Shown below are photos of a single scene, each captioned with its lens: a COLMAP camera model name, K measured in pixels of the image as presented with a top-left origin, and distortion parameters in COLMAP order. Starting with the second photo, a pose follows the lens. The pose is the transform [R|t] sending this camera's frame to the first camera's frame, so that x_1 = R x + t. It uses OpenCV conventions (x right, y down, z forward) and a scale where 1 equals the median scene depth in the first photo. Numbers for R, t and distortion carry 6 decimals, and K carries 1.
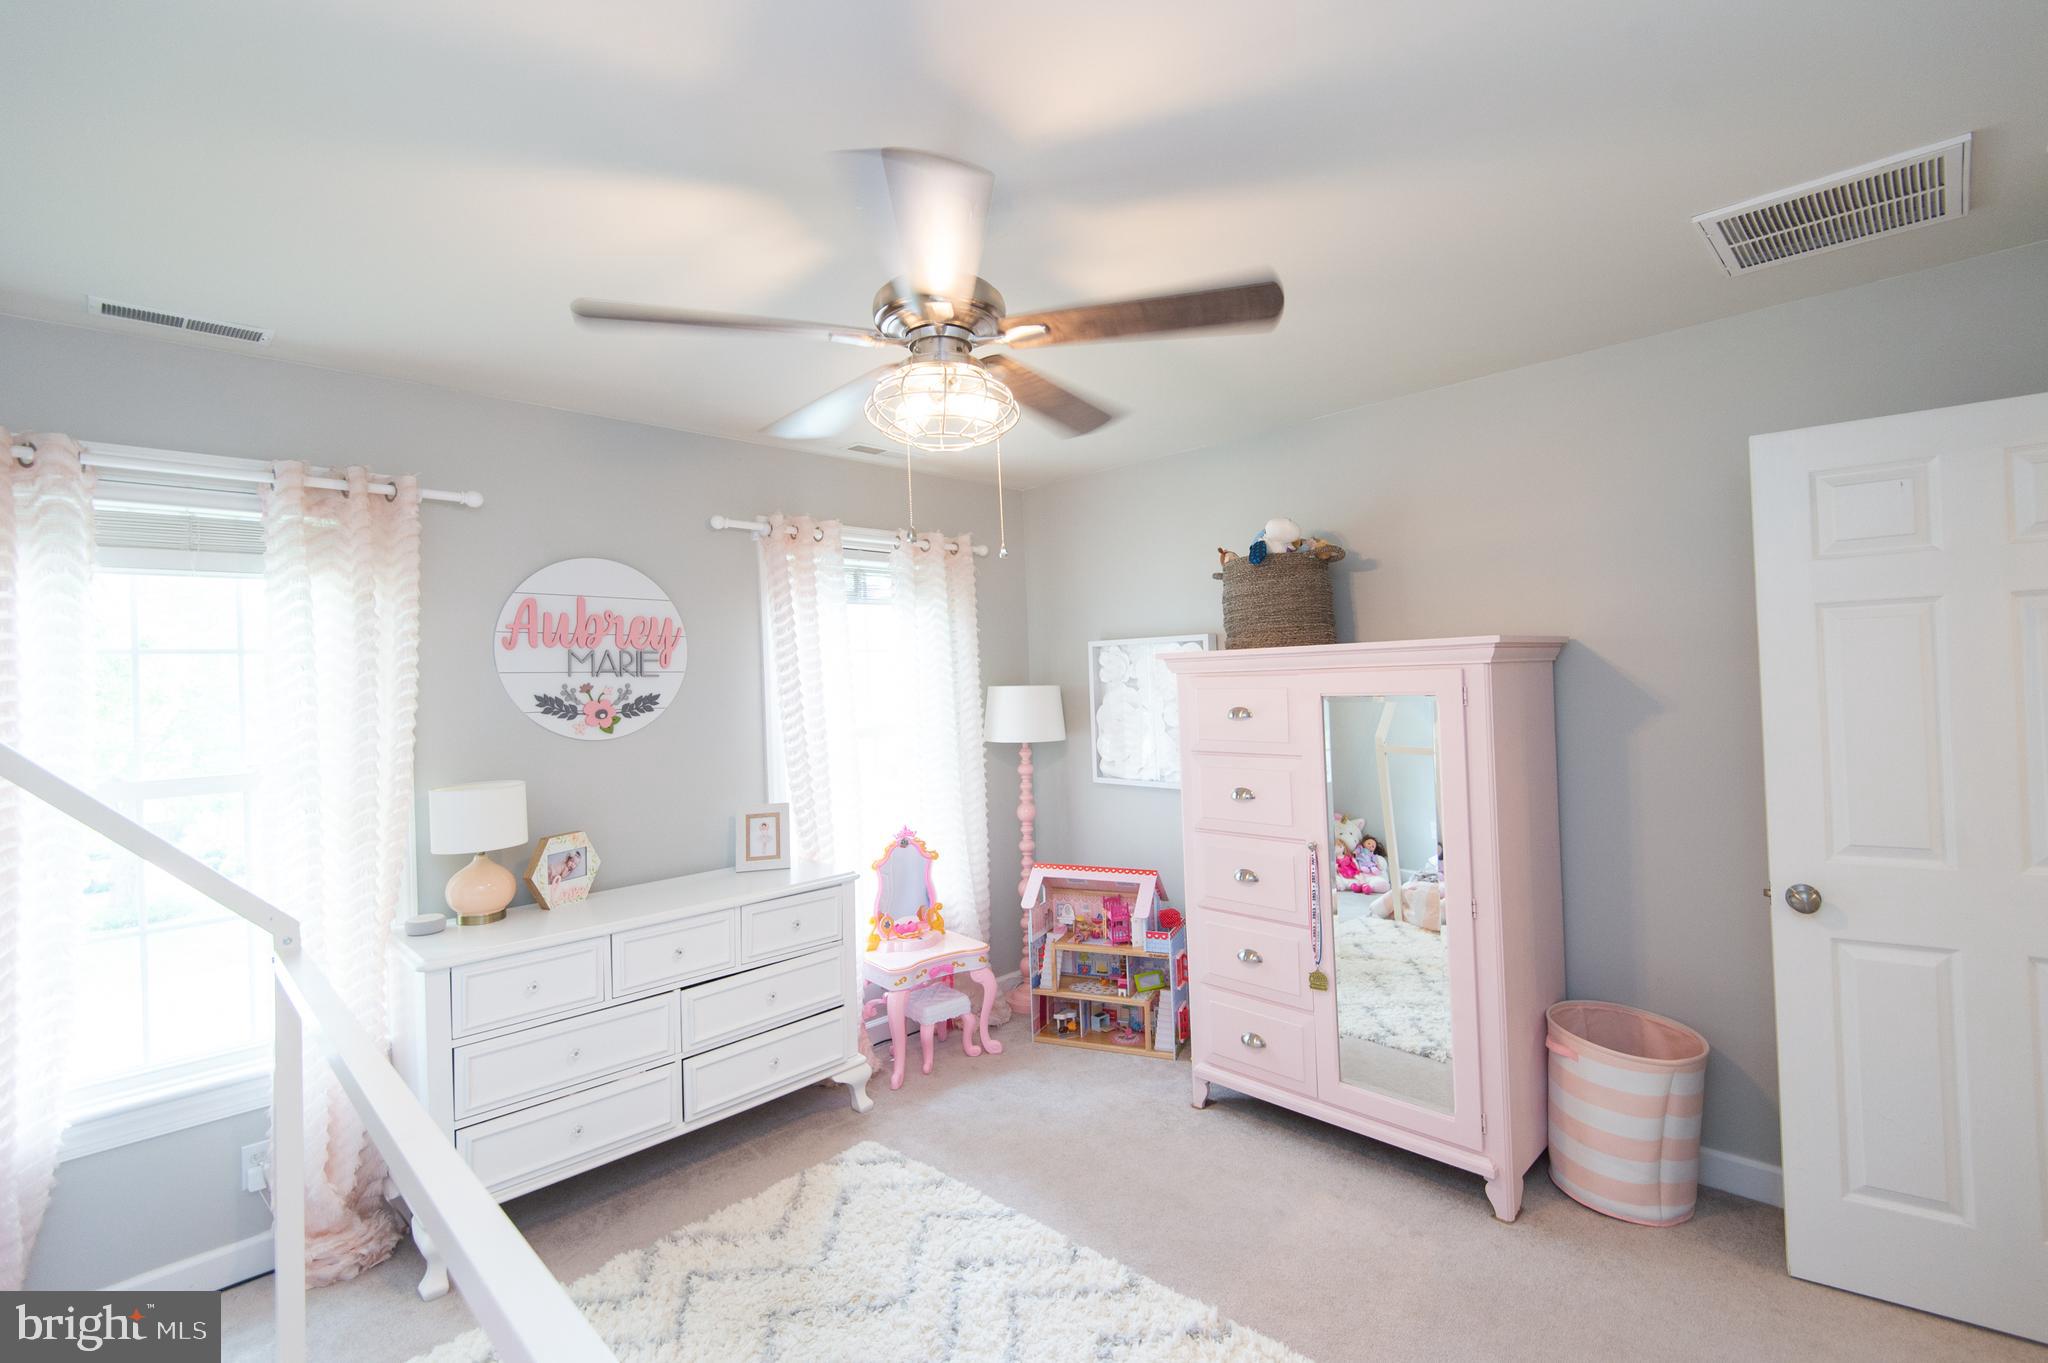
lens RADIAL K [[919.6, 0, 1034.7], [0, 919.6, 680.9], [0, 0, 1]] dist [0.036255, -0.020510]
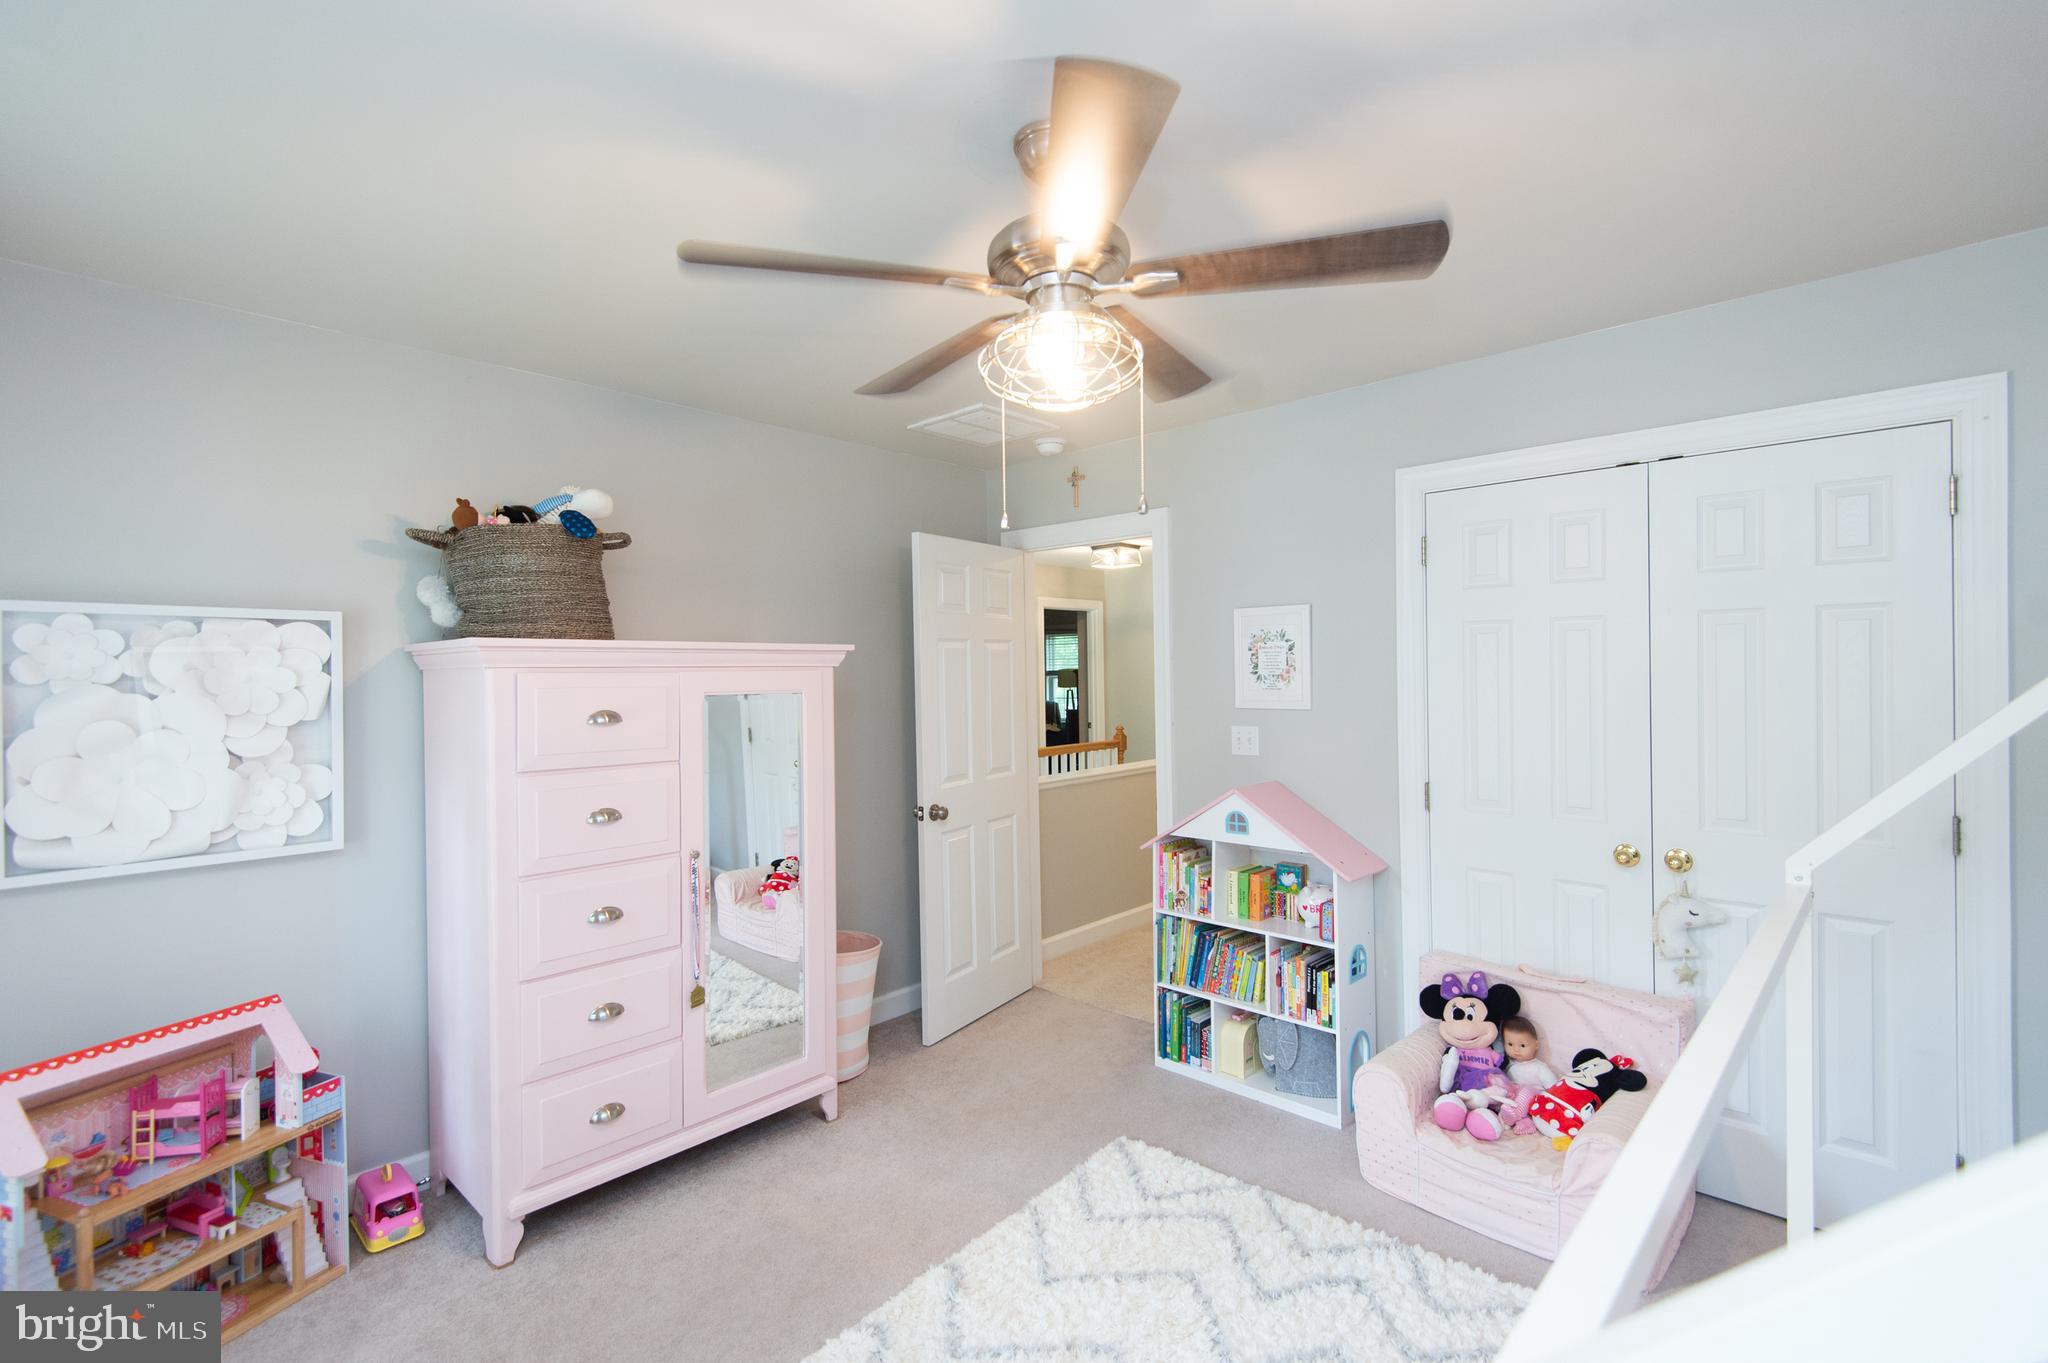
lens RADIAL K [[919.6, 0, 1034.7], [0, 919.6, 680.9], [0, 0, 1]] dist [0.036255, -0.020510]
pose [[-0.040770, 0.020565, 0.998957, -0.673634], [0.009948, 0.999747, -0.020176, 0.024689], [-0.999119, 0.009115, -0.040964, 0.707476]]
